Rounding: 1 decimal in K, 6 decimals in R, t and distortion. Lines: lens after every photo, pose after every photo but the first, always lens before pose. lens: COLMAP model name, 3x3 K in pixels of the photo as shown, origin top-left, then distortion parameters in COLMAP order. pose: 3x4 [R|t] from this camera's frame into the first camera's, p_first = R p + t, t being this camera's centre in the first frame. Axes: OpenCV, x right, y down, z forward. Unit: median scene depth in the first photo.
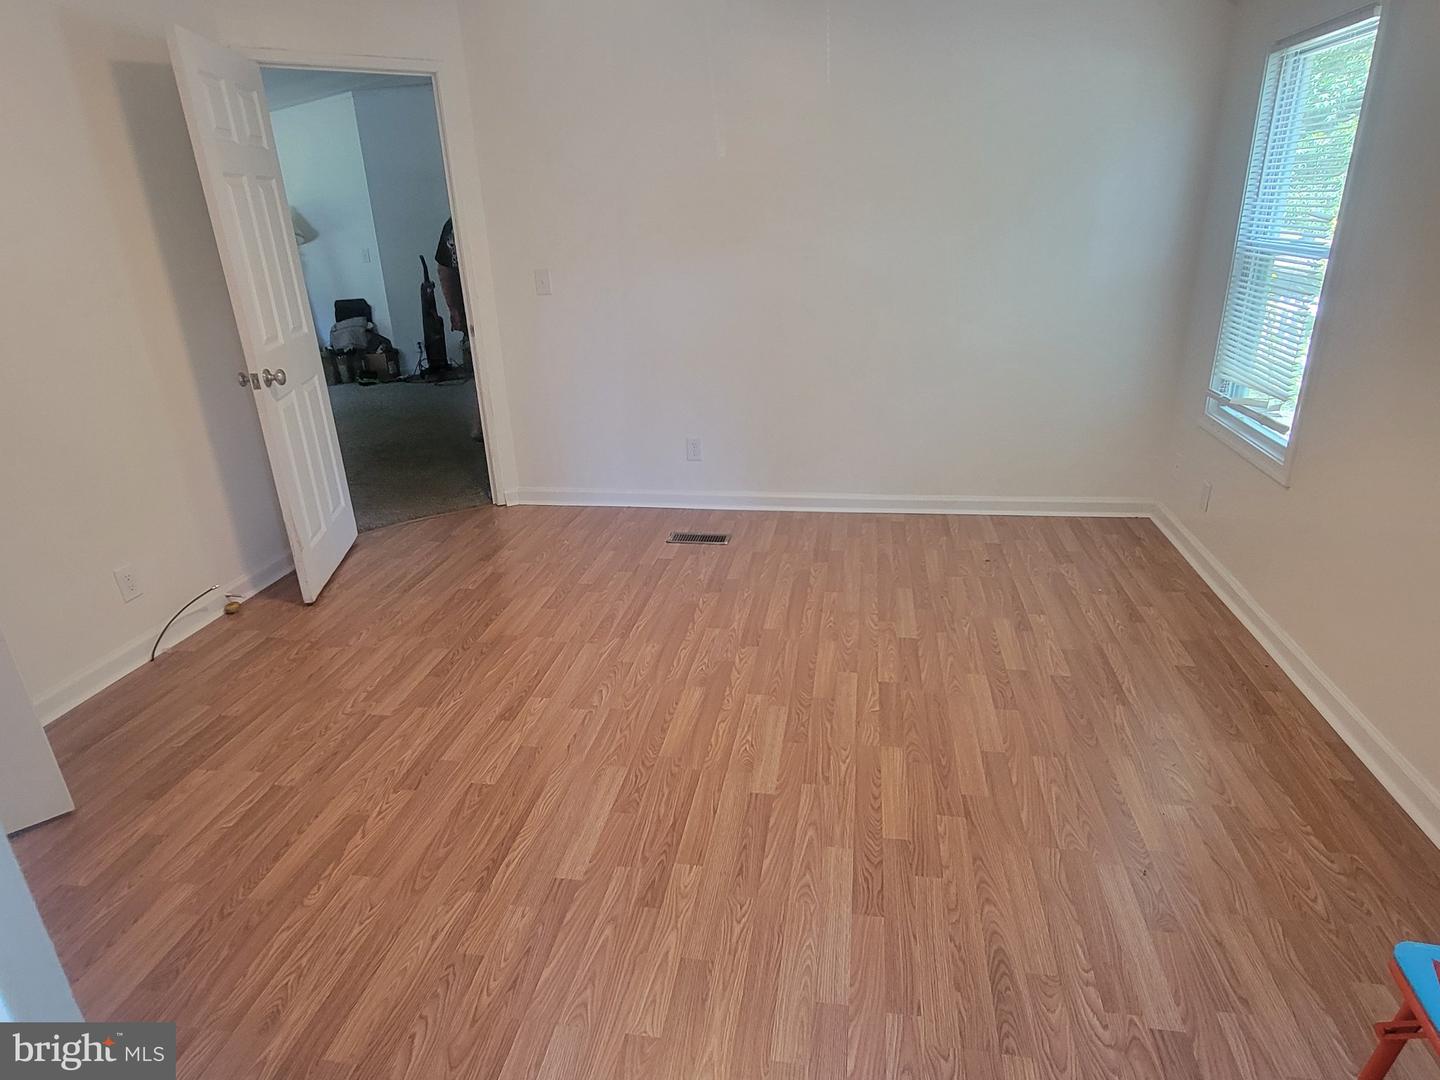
lens RADIAL K [[845.3, 0, 717.0], [0, 845.3, 551.0], [0, 0, 1]] dist [-0.000813, 0.004700]
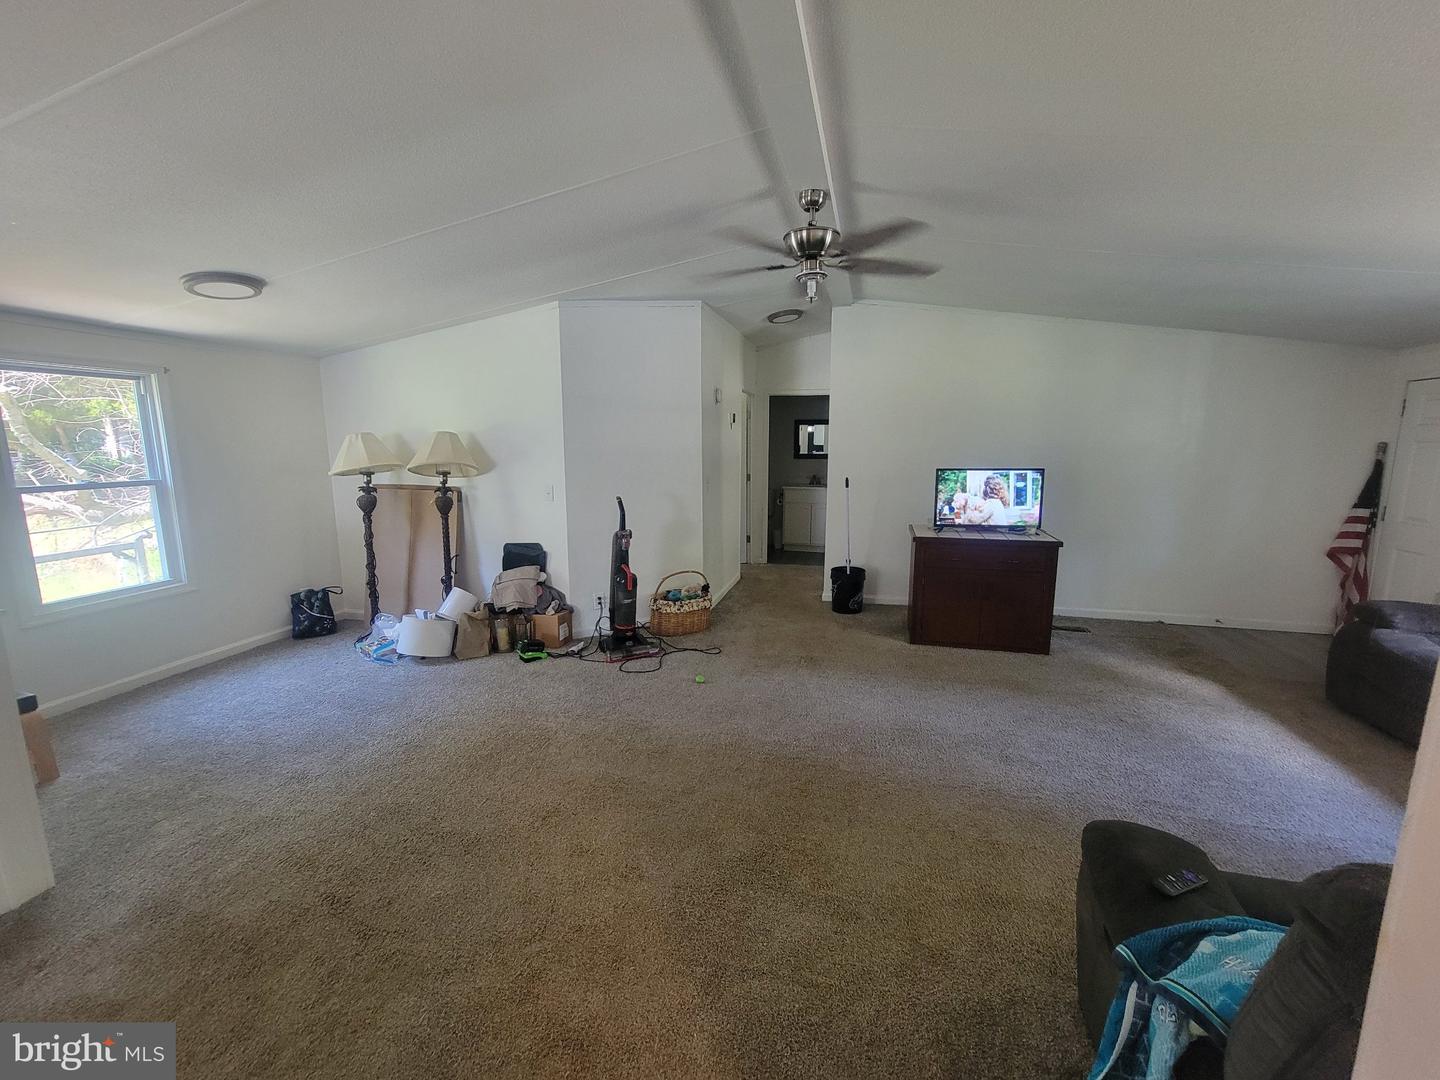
lens RADIAL K [[594.7, 0, 715.3], [0, 594.7, 538.0], [0, 0, 1]] dist [0.000066, 0.001470]
pose [[0.995111, 0.047198, -0.086758, -0.211204], [-0.064551, 0.975649, -0.209625, -0.202974], [0.074752, 0.214200, 0.973925, 0.480109]]
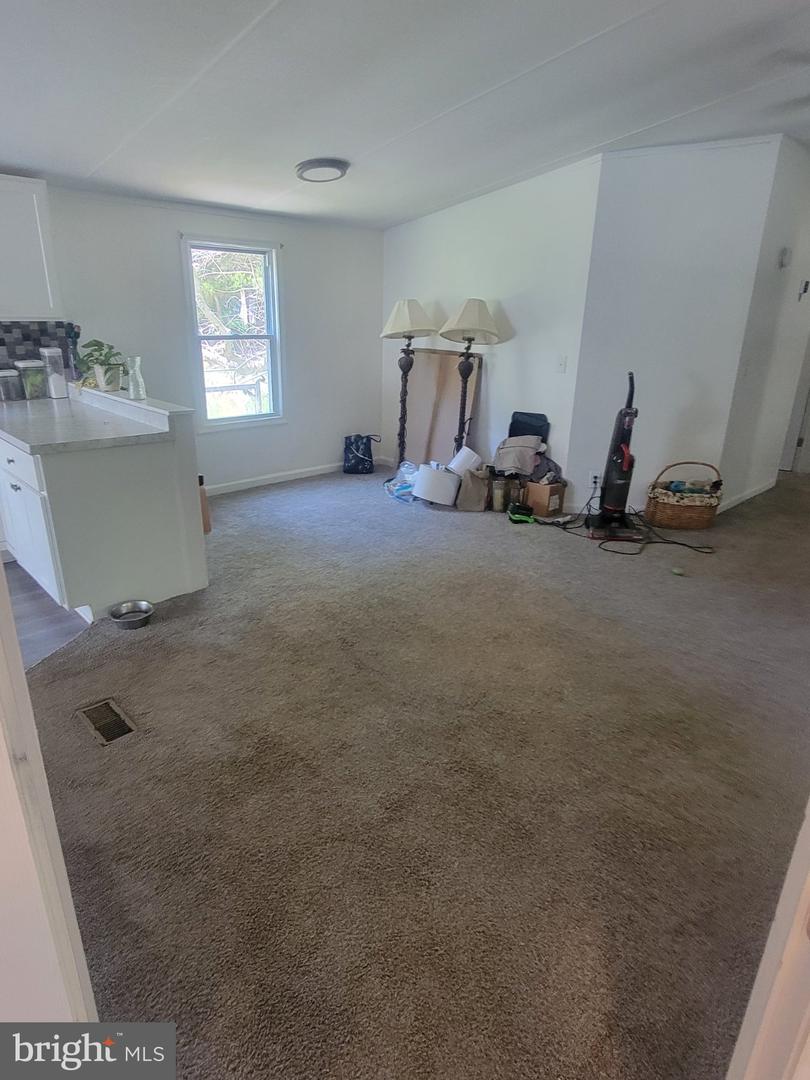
lens RADIAL K [[634.0, 0, 401.2], [0, 634.0, 539.1], [0, 0, 1]] dist [-0.000813, 0.004700]
pose [[0.793950, 0.251965, -0.553314, -0.164779], [-0.269913, 0.961556, 0.050571, -0.182259], [0.544785, 0.109196, 0.831436, 0.442999]]
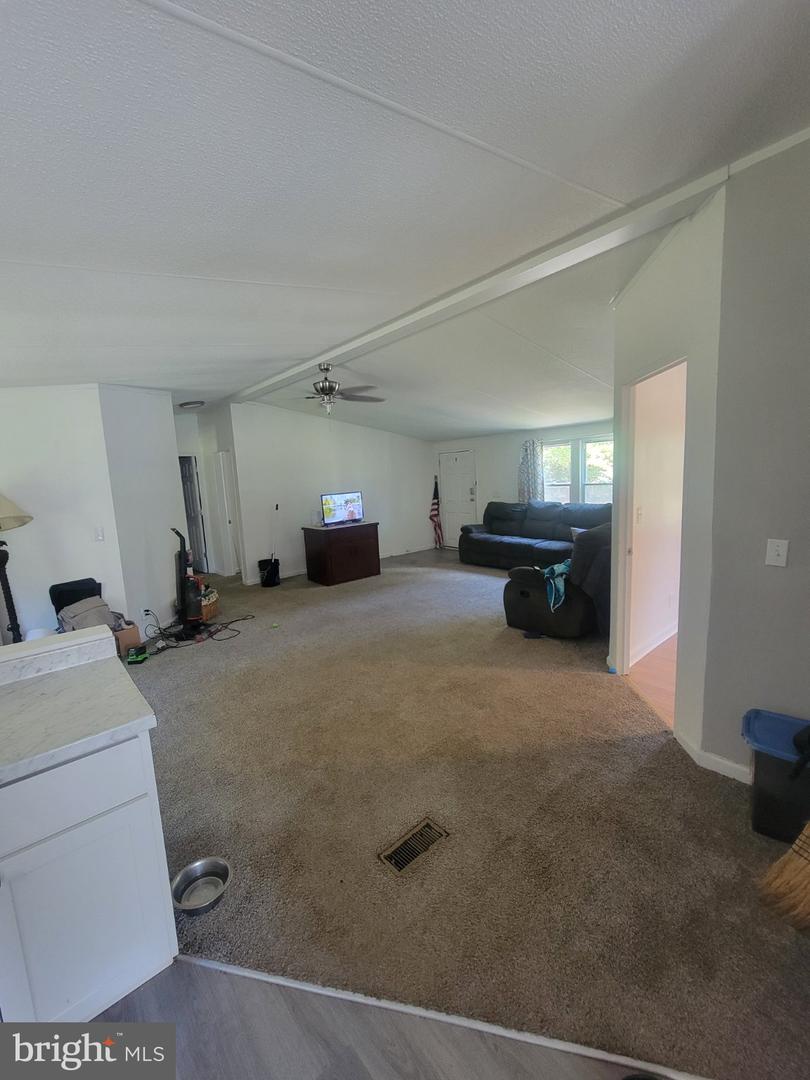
lens RADIAL K [[446.0, 0, 405.1], [0, 446.0, 537.2], [0, 0, 1]] dist [0.000066, 0.001470]
pose [[0.636135, -0.105247, 0.764366, -0.593871], [0.312096, 0.941092, -0.130158, -0.170341], [-0.705640, 0.321353, 0.631509, 0.427008]]
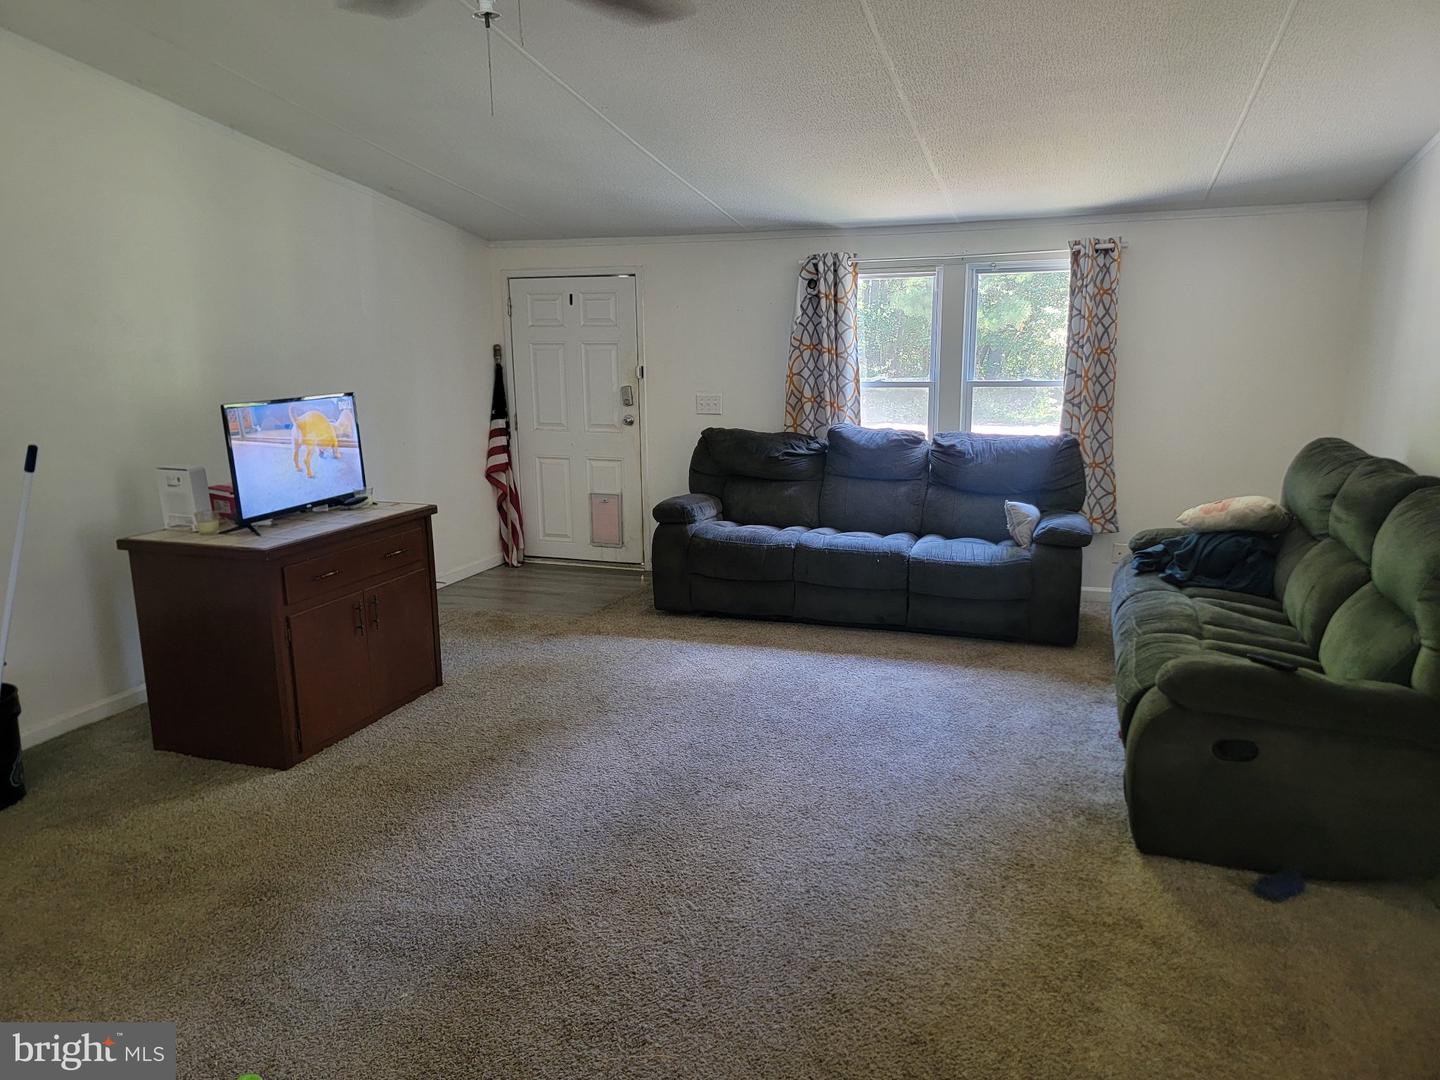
lens RADIAL K [[1010.3, 0, 724.3], [0, 1010.3, 544.4], [0, 0, 1]] dist [0.051945, 0.000933]
pose [[0.162545, -0.168942, 0.972131, -0.480936], [0.370388, 0.923631, 0.098583, -0.303510], [-0.914545, 0.344041, 0.212706, 0.746392]]
